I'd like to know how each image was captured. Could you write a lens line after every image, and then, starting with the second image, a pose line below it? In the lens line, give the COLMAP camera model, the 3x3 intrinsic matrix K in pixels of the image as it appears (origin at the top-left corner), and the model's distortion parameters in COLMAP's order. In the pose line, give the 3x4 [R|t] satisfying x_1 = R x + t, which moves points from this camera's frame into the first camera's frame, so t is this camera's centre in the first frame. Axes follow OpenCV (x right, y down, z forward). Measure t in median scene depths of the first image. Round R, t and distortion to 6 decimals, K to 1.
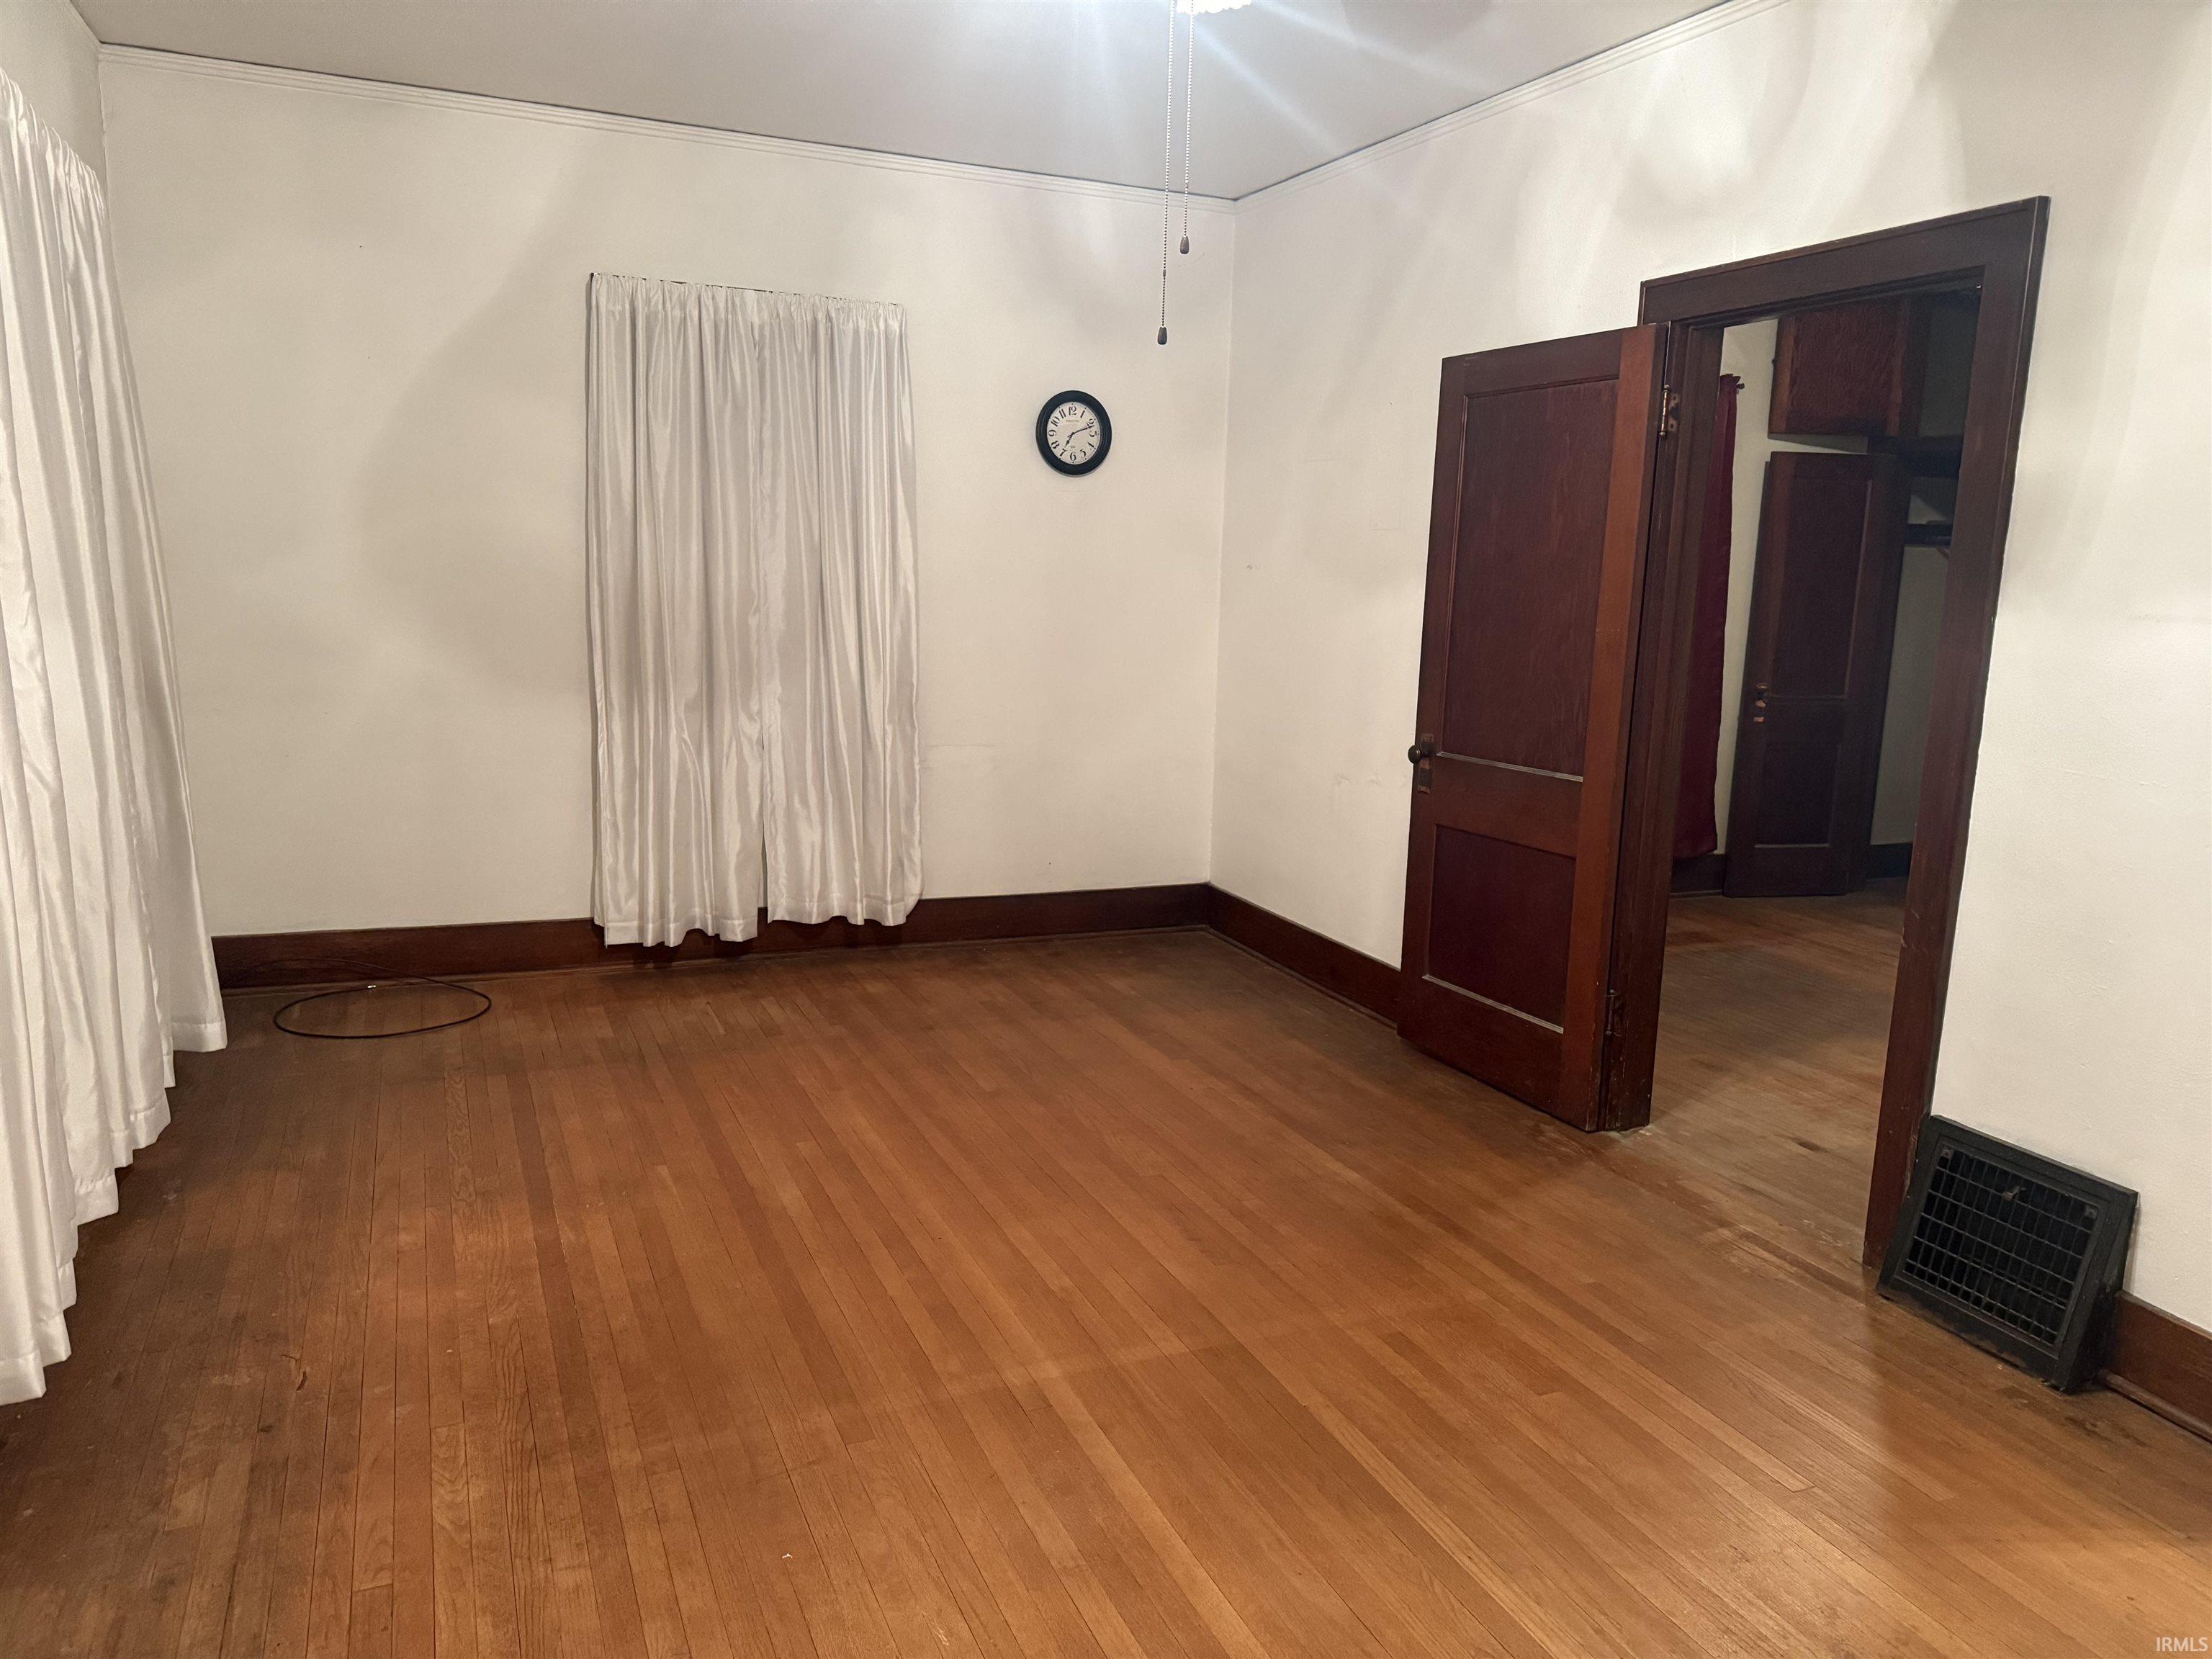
lens RADIAL K [[1555.6, 0, 1098.7], [0, 1555.6, 841.1], [0, 0, 1]] dist [0.035650, -0.040043]
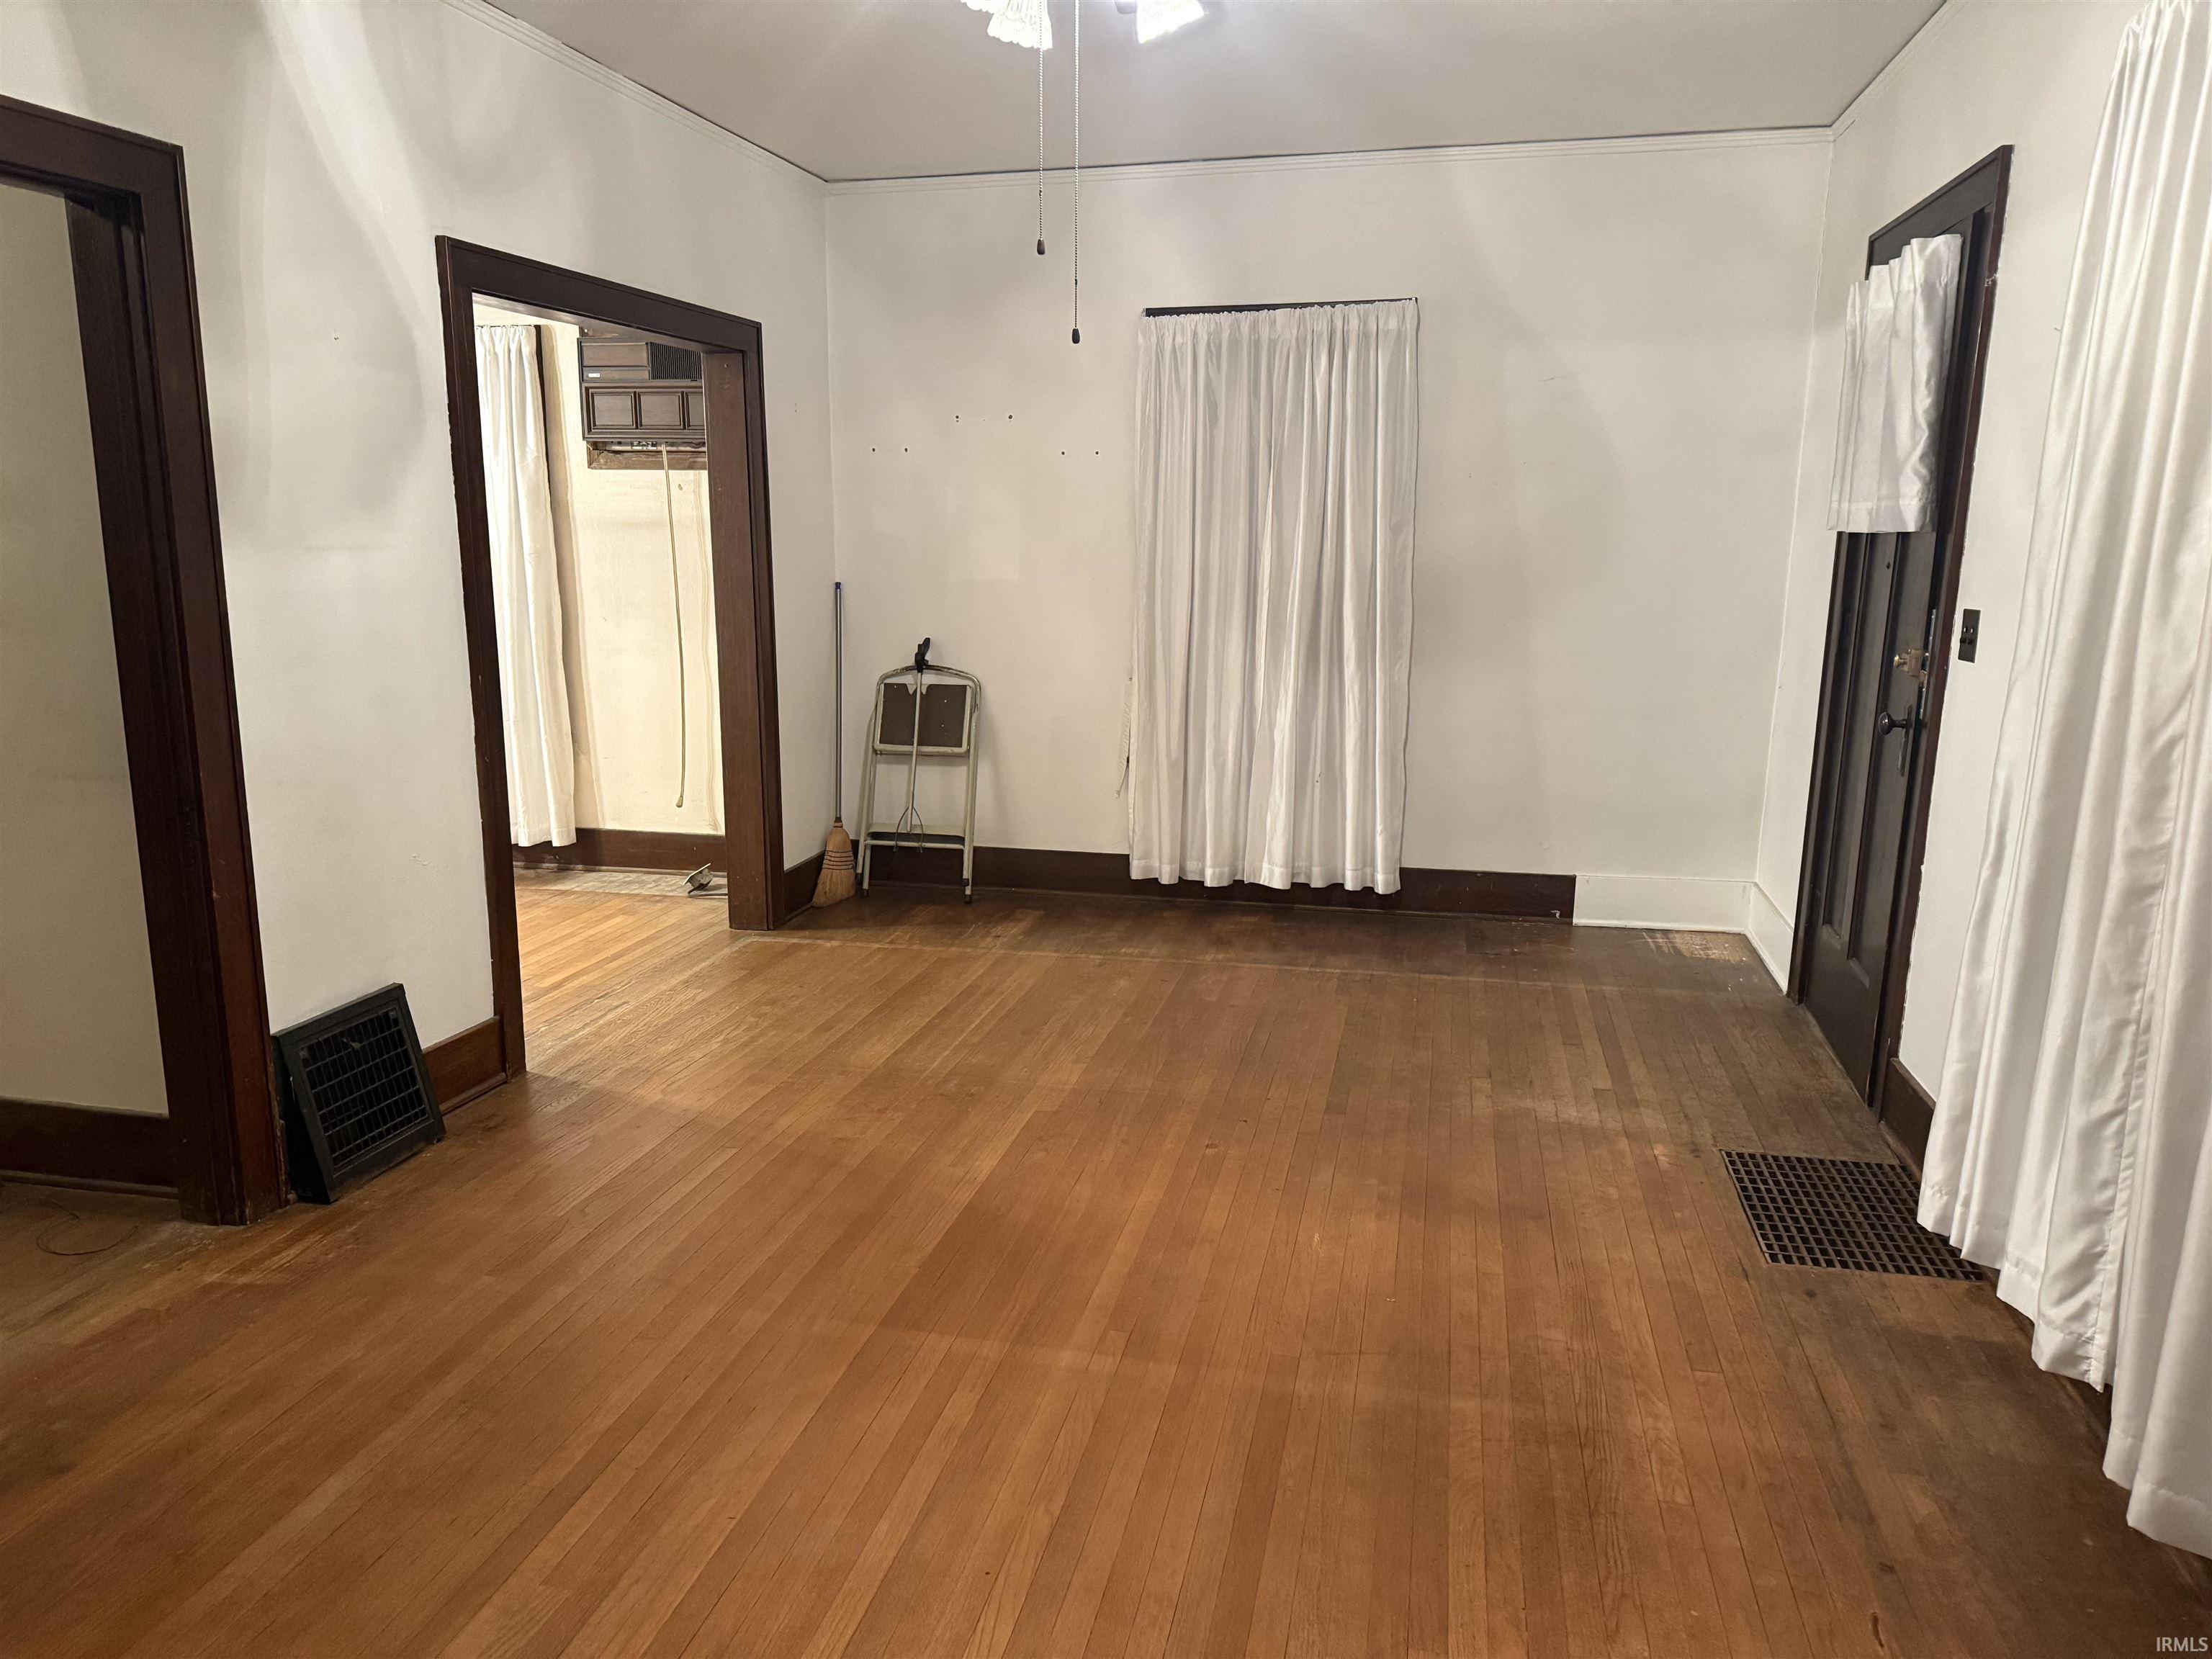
lens RADIAL K [[1555.6, 0, 1098.7], [0, 1555.6, 841.1], [0, 0, 1]] dist [0.035650, -0.040043]
pose [[-0.808469, -0.149473, 0.569241, -0.568168], [0.078742, 0.931044, 0.356311, -0.320627], [-0.583247, 0.332890, -0.740950, 1.637345]]
